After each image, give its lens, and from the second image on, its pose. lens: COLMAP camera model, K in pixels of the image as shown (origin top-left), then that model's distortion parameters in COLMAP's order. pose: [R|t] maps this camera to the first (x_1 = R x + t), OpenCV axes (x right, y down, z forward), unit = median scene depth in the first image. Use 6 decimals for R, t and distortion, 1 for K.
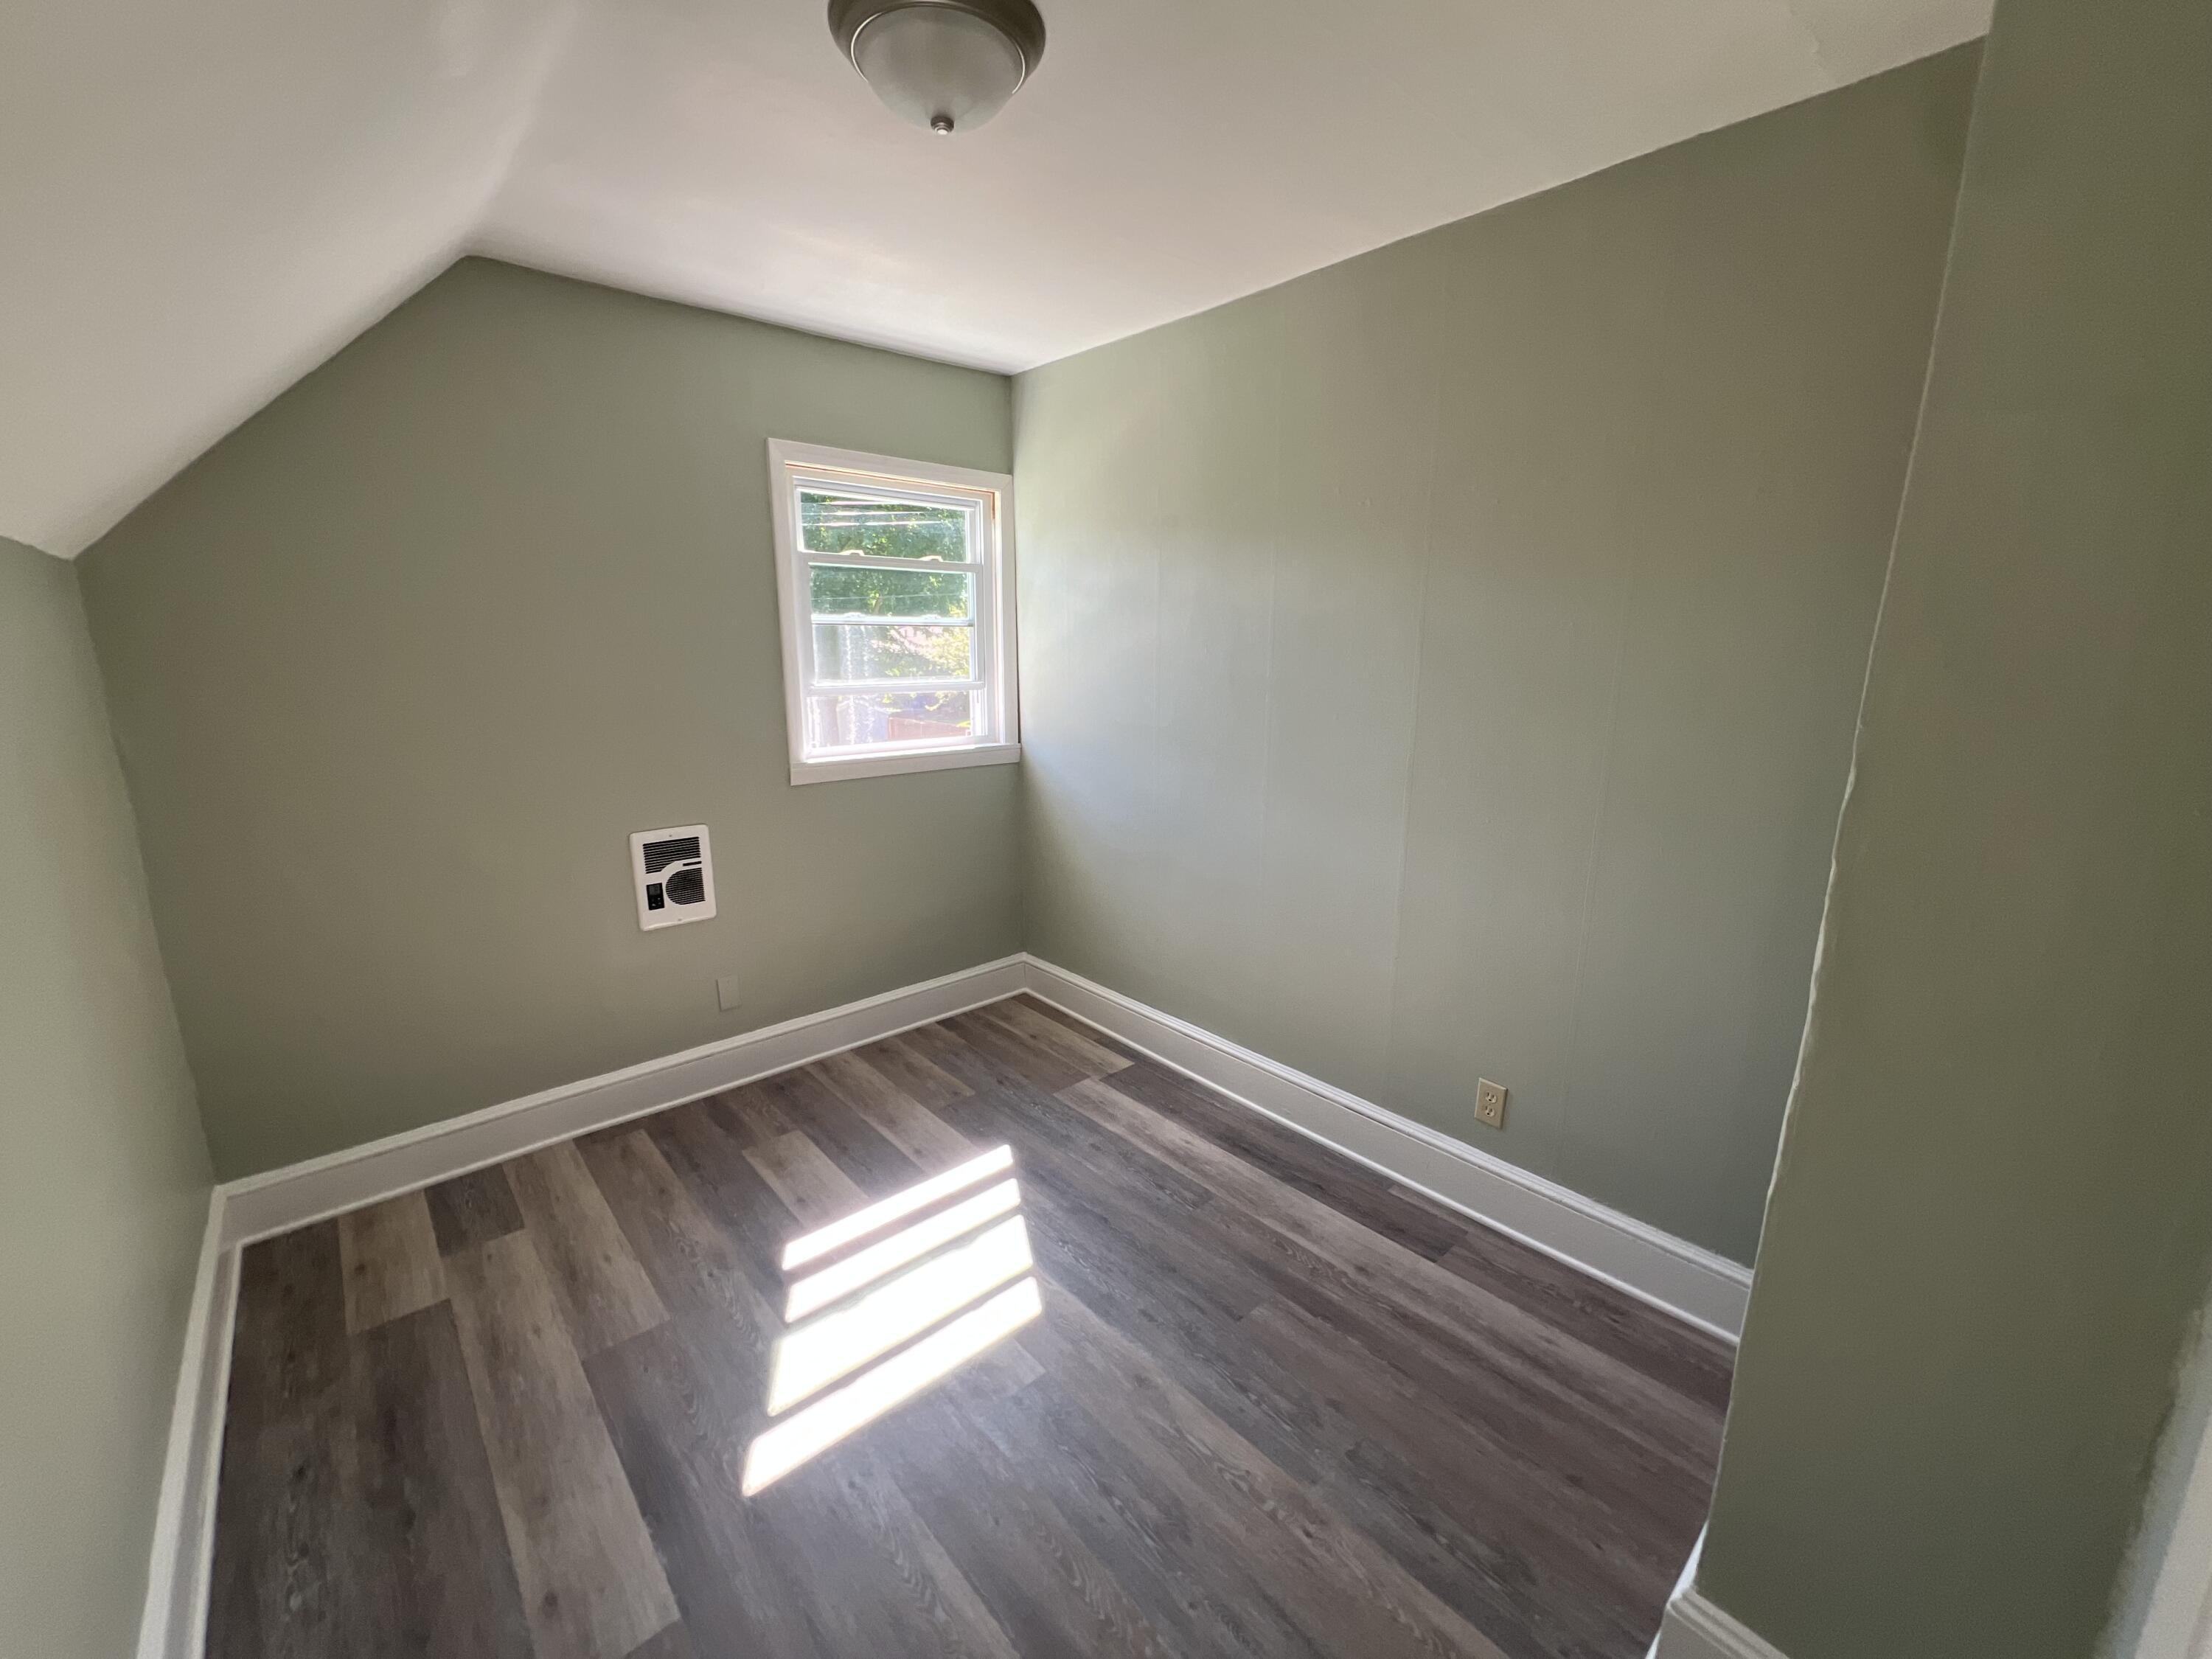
lens RADIAL K [[882.8, 0, 1095.0], [0, 882.8, 838.7], [0, 0, 1]] dist [-0.002401, -0.000313]
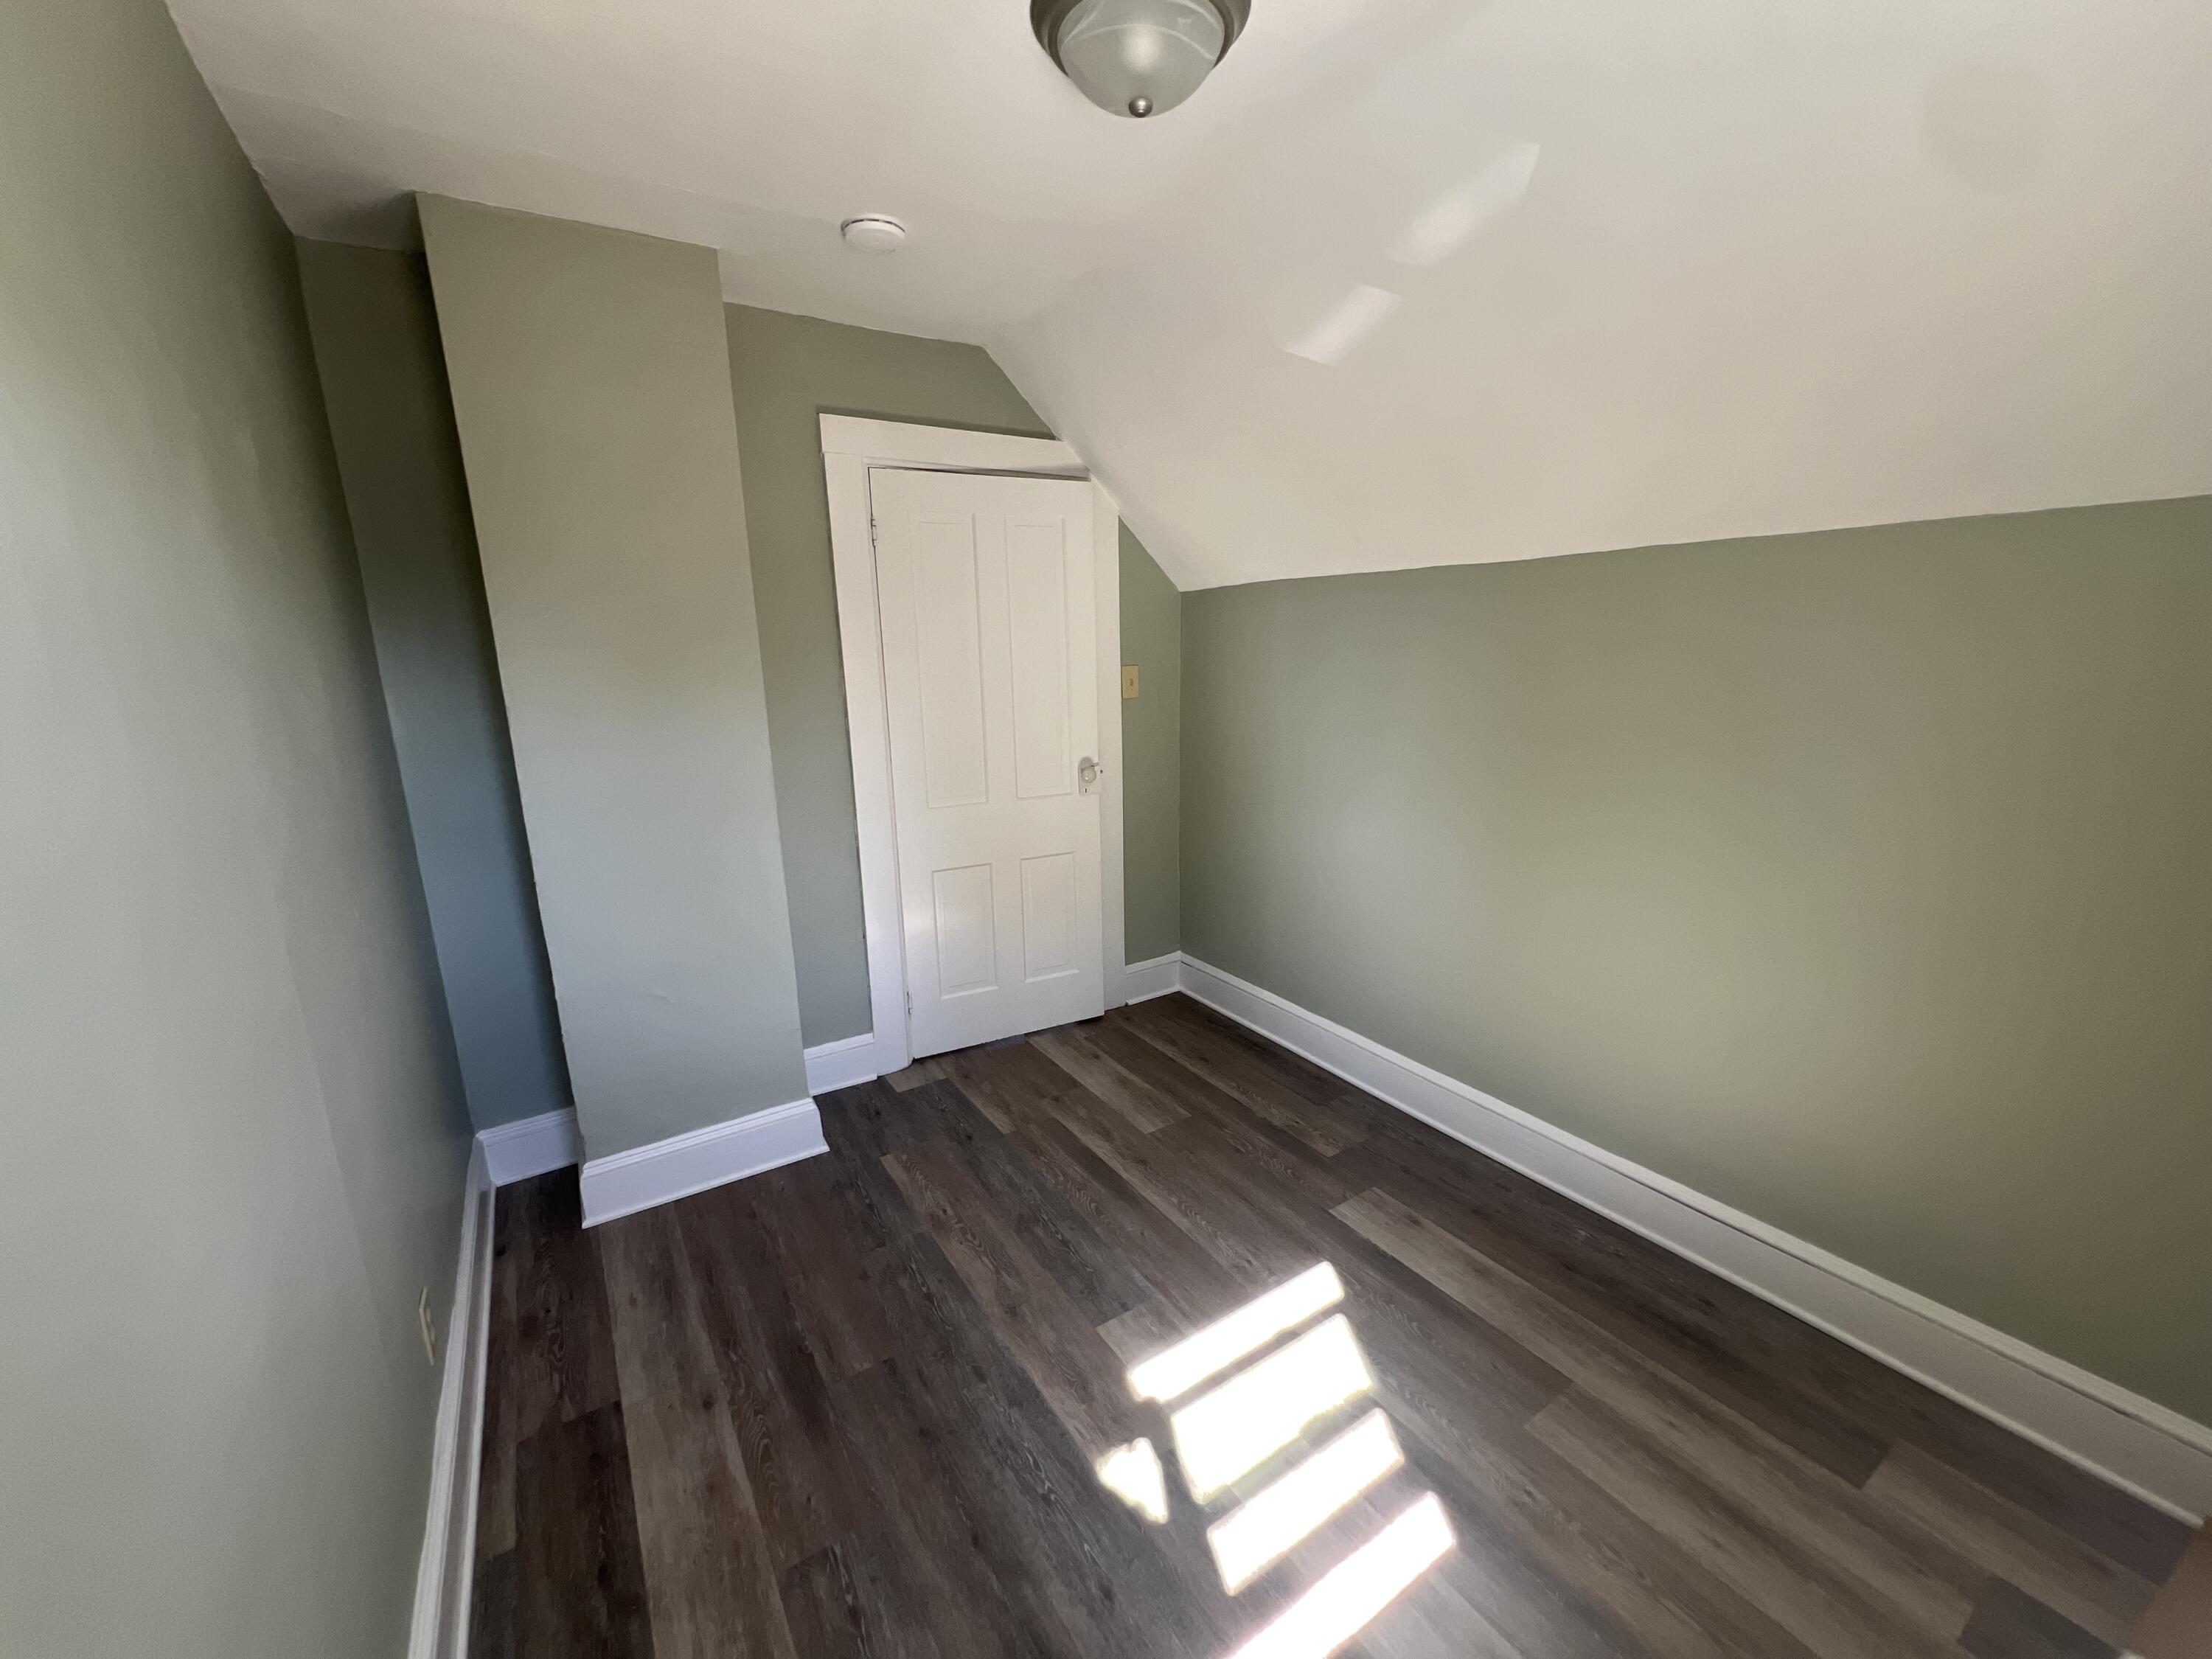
lens RADIAL K [[882.8, 0, 1108.5], [0, 882.8, 829.6], [0, 0, 1]] dist [-0.002401, -0.000313]
pose [[-0.989259, -0.005902, 0.146056, -0.210994], [0.057579, 0.902670, 0.426465, -0.370462], [-0.134357, 0.430294, -0.892634, 1.602178]]
